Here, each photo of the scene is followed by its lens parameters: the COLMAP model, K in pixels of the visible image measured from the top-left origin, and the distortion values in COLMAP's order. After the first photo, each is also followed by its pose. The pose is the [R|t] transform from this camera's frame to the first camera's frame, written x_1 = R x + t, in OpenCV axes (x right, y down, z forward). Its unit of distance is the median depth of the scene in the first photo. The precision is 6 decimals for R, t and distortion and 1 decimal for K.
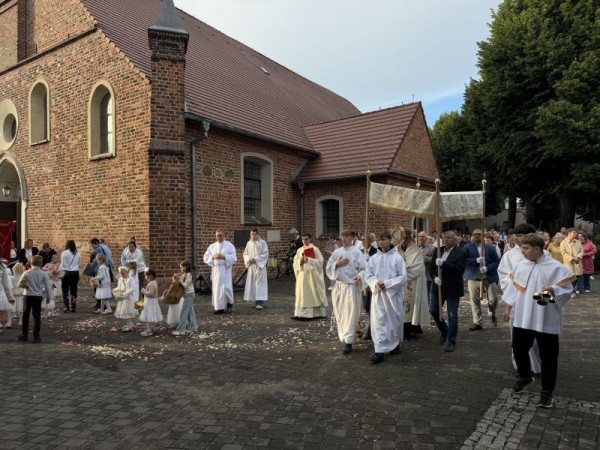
lens RADIAL K [[416.3, 0, 297.6], [0, 416.3, 225.2], [0, 0, 1]] dist [0.072441, -0.089559]
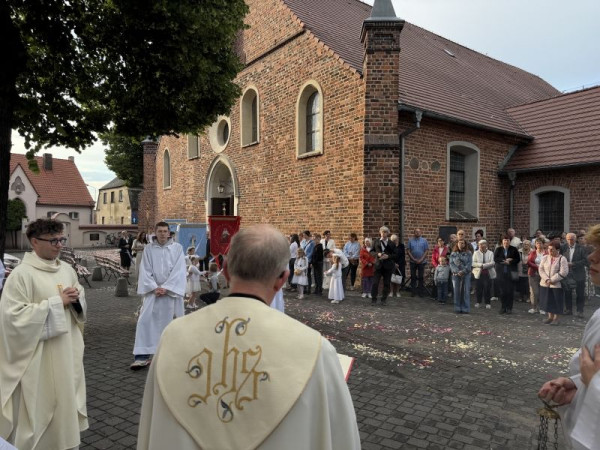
lens RADIAL K [[416.3, 0, 297.6], [0, 416.3, 225.2], [0, 0, 1]] dist [0.072441, -0.089559]
pose [[0.944114, 0.010391, -0.329455, -0.149477], [-0.004352, 0.999809, 0.019061, -0.007483], [0.329590, -0.016562, 0.943979, 0.012085]]
